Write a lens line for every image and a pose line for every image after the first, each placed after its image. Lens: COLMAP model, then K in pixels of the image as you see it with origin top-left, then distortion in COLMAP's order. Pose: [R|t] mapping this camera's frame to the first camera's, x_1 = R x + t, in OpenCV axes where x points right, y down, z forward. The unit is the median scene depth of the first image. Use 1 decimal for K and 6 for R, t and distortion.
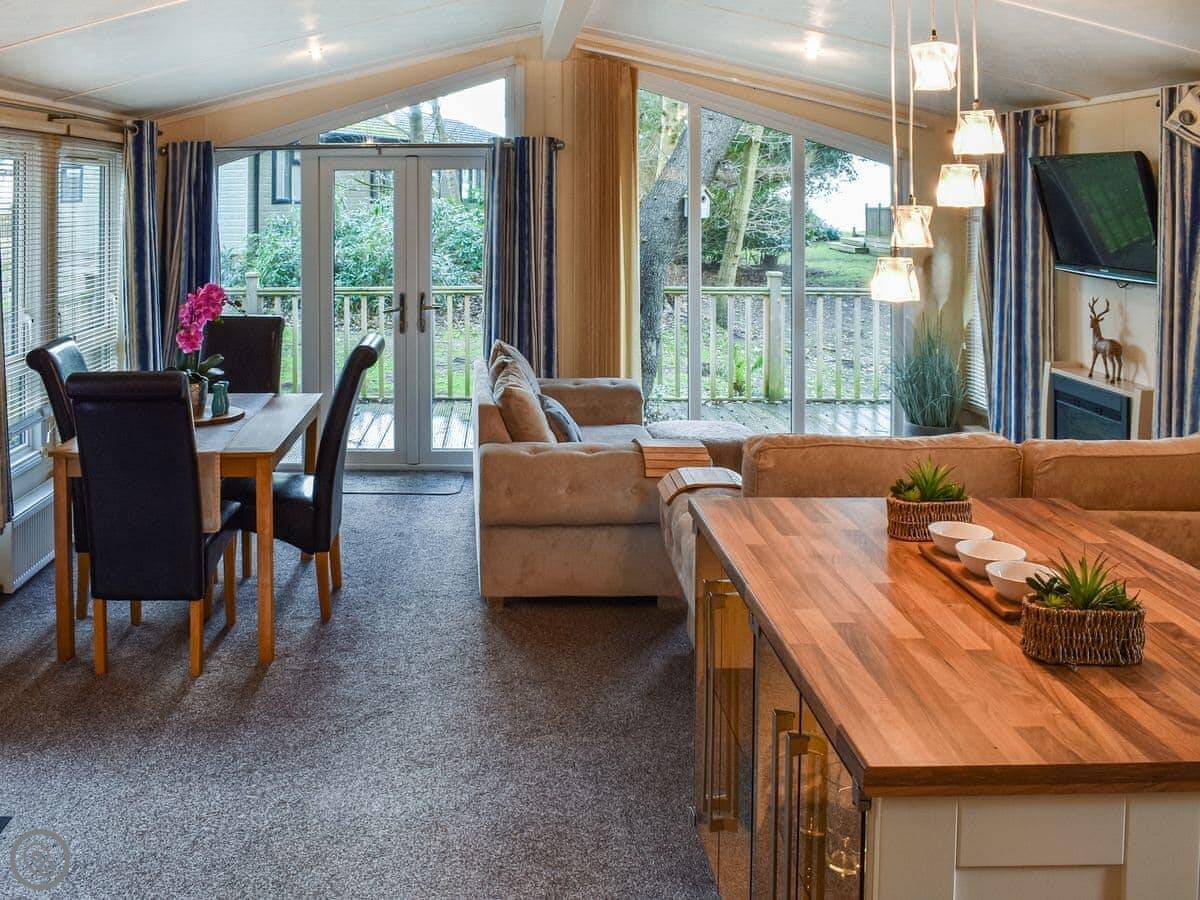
lens RADIAL K [[1049.9, 0, 600.0], [0, 1049.9, 450.0], [0, 0, 1]] dist [-0.096672, 0.001504]
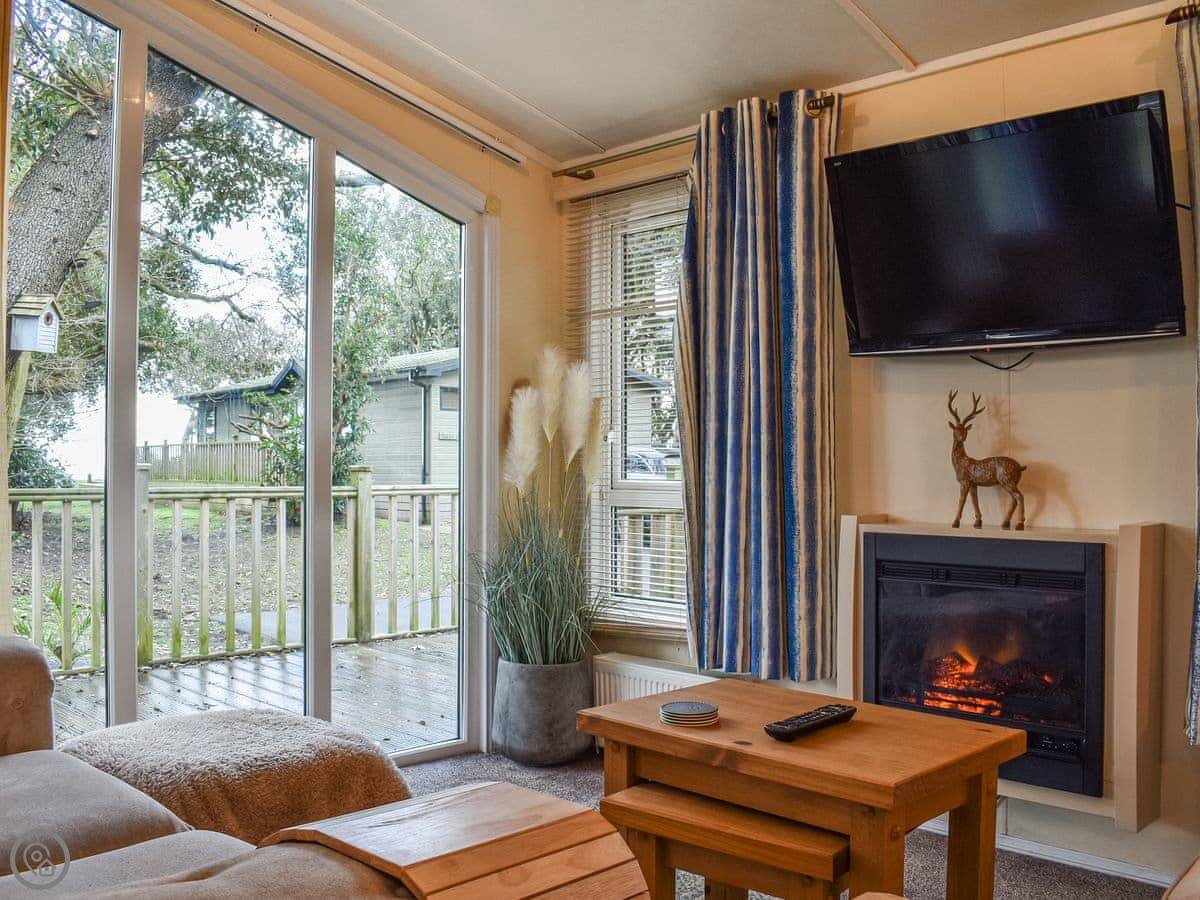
lens RADIAL K [[1049.9, 0, 600.0], [0, 1049.9, 450.0], [0, 0, 1]] dist [-0.096672, 0.001504]
pose [[0.755863, -0.005006, 0.654711, -0.057995], [0.159549, 0.971234, -0.176773, -0.039663], [-0.634992, 0.238074, 0.734919, 0.651804]]
